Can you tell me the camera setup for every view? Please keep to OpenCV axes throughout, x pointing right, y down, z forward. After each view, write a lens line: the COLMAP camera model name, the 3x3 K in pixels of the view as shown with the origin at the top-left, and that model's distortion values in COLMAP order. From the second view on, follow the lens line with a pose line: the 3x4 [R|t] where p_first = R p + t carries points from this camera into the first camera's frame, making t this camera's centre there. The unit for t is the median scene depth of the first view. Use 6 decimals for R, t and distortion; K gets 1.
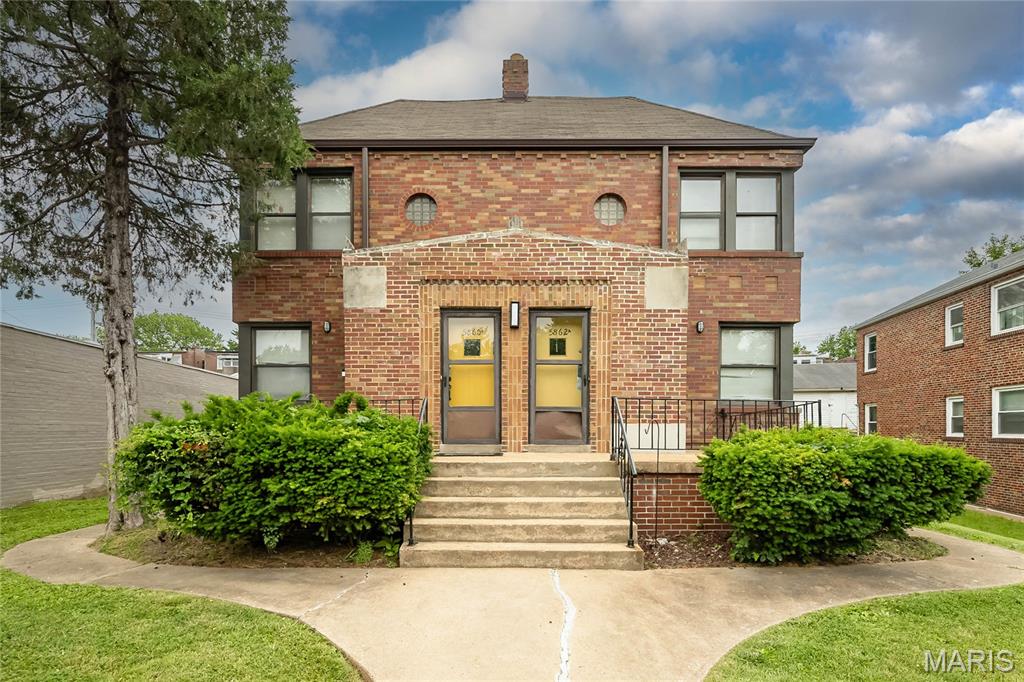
lens RADIAL K [[426.2, 0, 493.4], [0, 426.2, 412.1], [0, 0, 1]] dist [-0.000548, 0.000079]
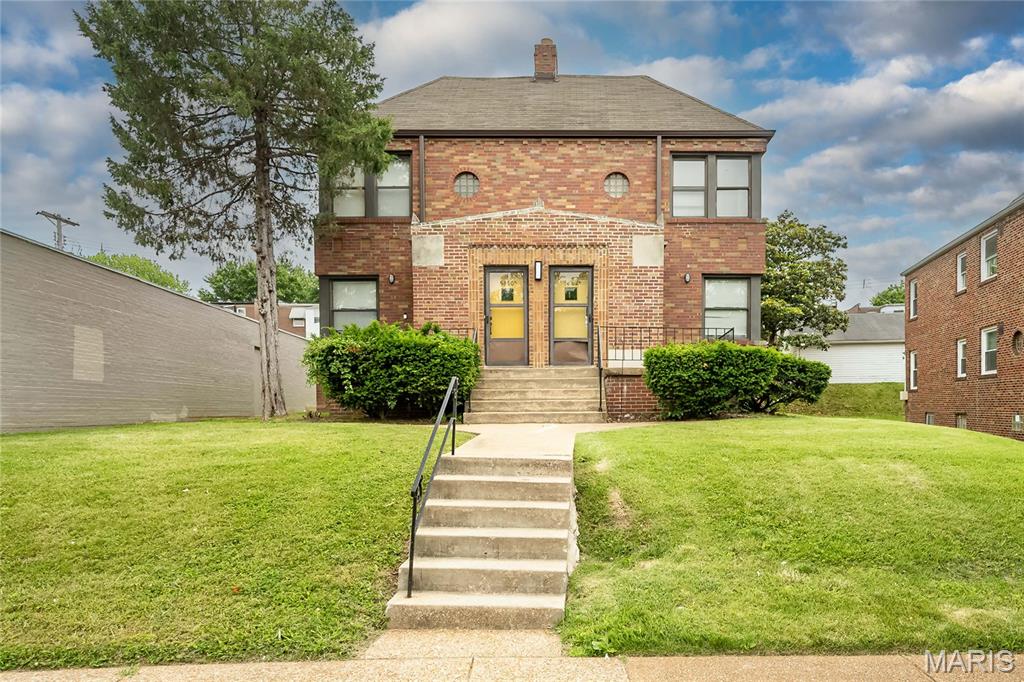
lens RADIAL K [[533.1, 0, 547.6], [0, 533.1, 374.2], [0, 0, 1]] dist [-0.001249, -0.000061]
pose [[0.999888, -0.006374, 0.013547, 0.044981], [0.006444, 0.999966, -0.005113, 0.093228], [-0.013514, 0.005200, 0.999895, -0.584110]]
